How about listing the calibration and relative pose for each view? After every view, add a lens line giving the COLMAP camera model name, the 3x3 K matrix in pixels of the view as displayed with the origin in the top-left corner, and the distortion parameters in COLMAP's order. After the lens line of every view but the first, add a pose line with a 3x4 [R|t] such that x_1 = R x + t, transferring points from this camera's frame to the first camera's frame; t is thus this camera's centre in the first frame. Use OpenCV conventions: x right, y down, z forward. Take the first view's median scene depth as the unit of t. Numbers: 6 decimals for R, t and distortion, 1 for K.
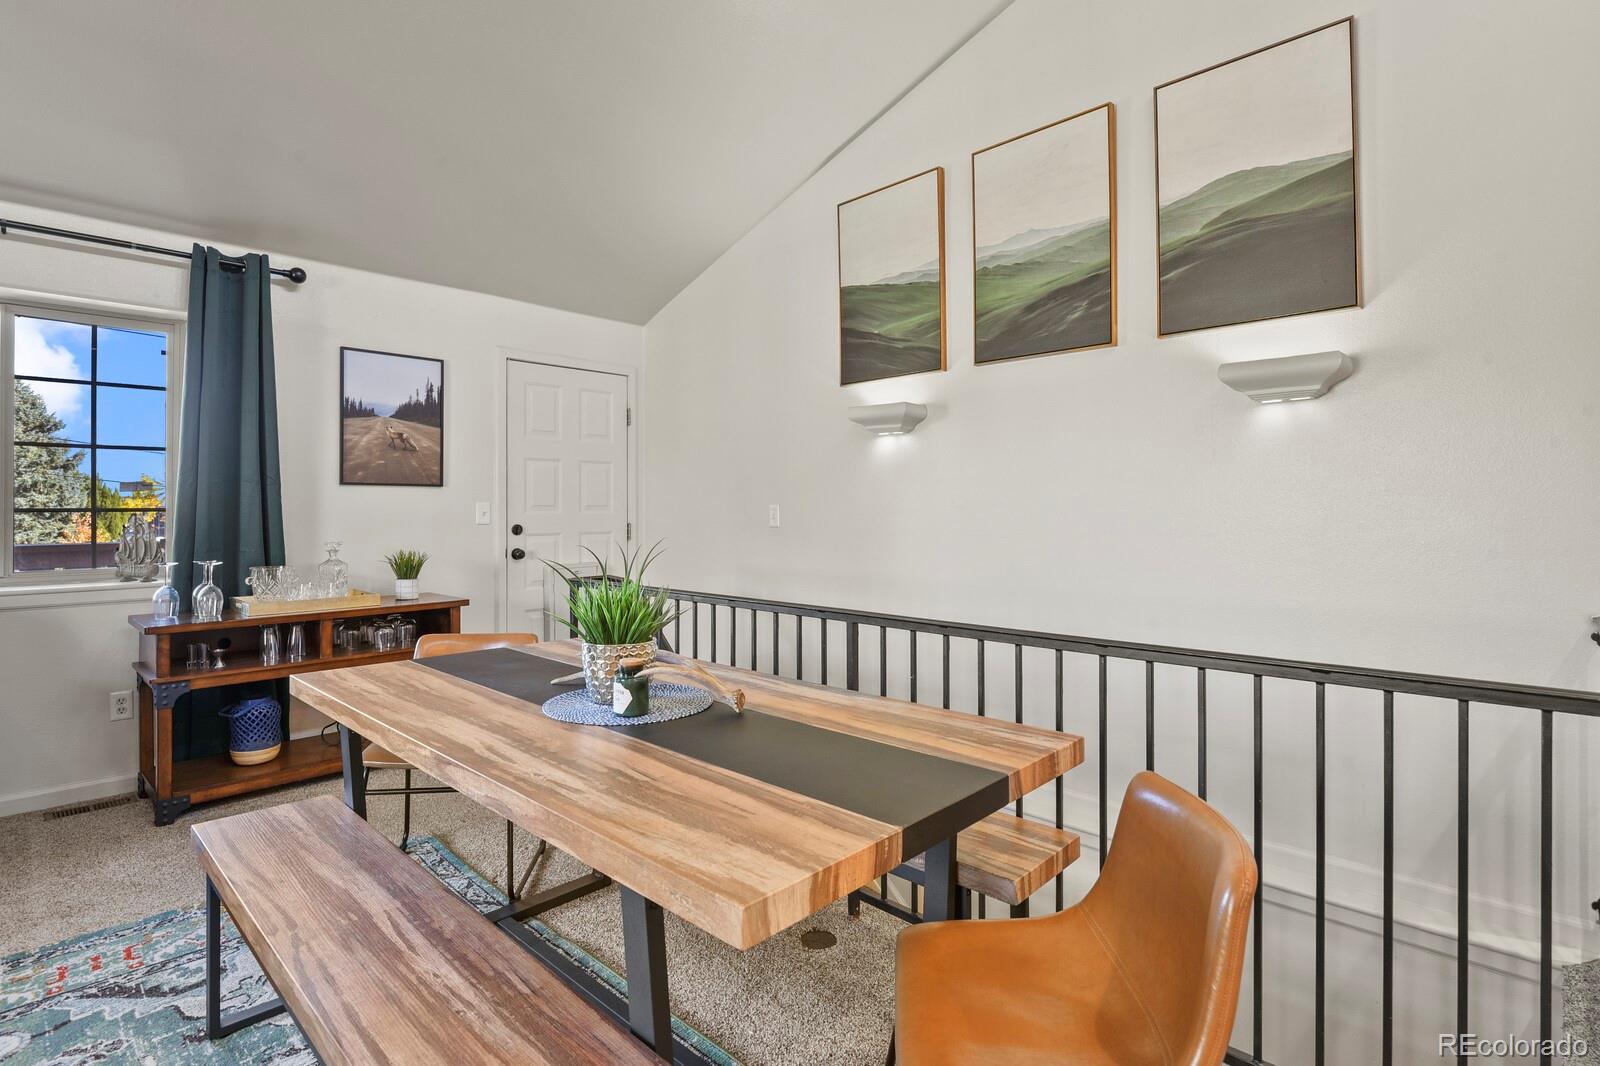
lens RADIAL K [[777.1, 0, 802.3], [0, 777.1, 510.5], [0, 0, 1]] dist [-0.006110, -0.004551]
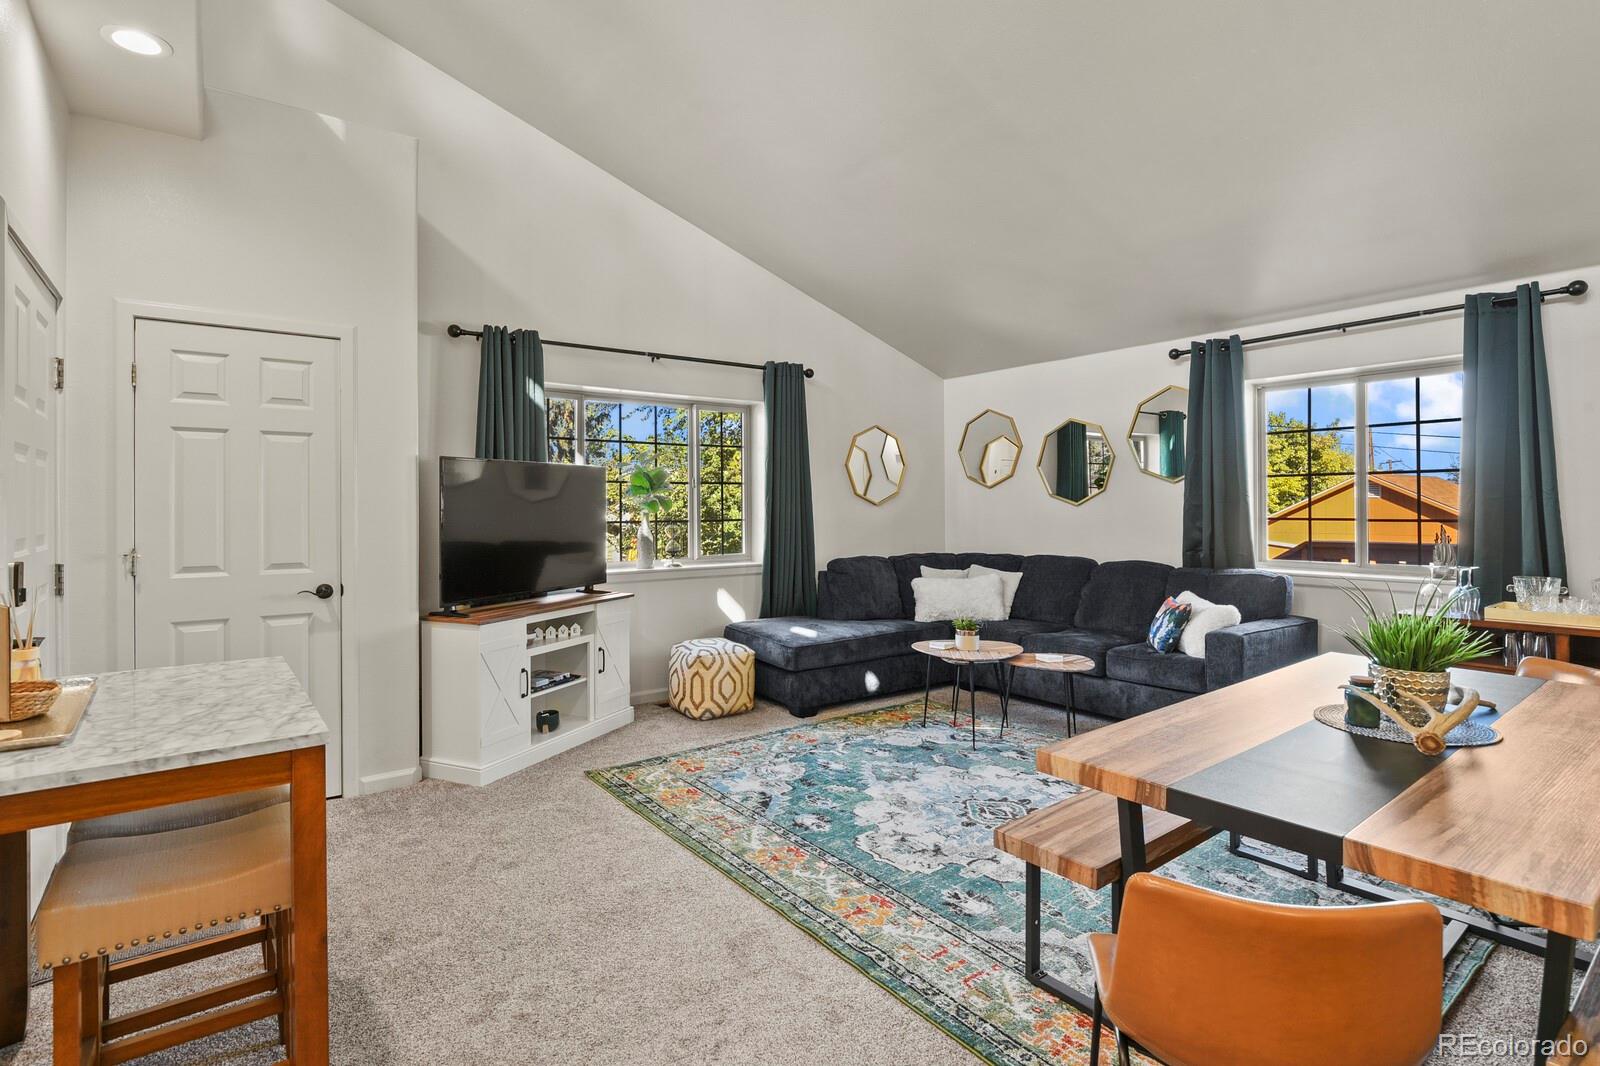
lens RADIAL K [[777.1, 0, 804.6], [0, 777.1, 506.2], [0, 0, 1]] dist [-0.006110, -0.004551]
pose [[-0.145140, 0.001379, -0.989410, 0.506830], [0.001006, 0.999999, 0.001246, -0.027225], [0.989411, -0.000814, -0.145141, 0.173306]]
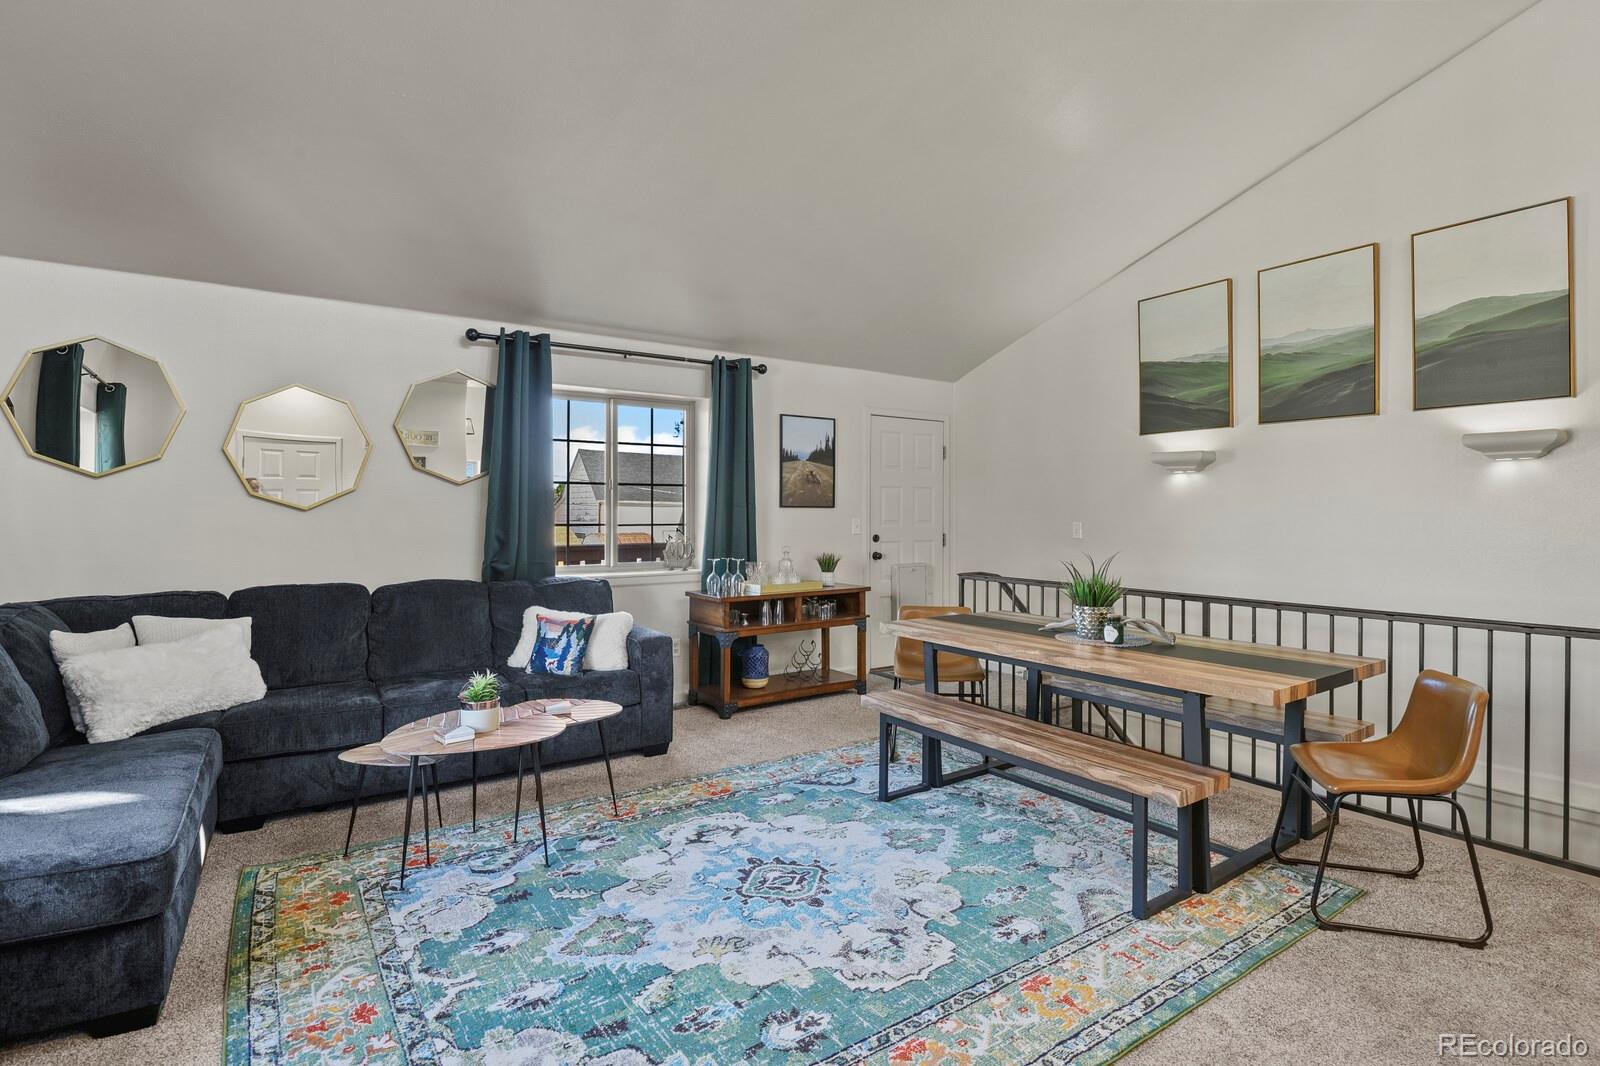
lens RADIAL K [[777.1, 0, 805.9], [0, 777.1, 520.2], [0, 0, 1]] dist [-0.006110, -0.004551]
pose [[0.980842, 0.006071, -0.194709, -0.295529], [-0.004296, 0.999945, 0.009538, -0.026799], [0.194756, -0.008519, 0.980815, -0.503535]]
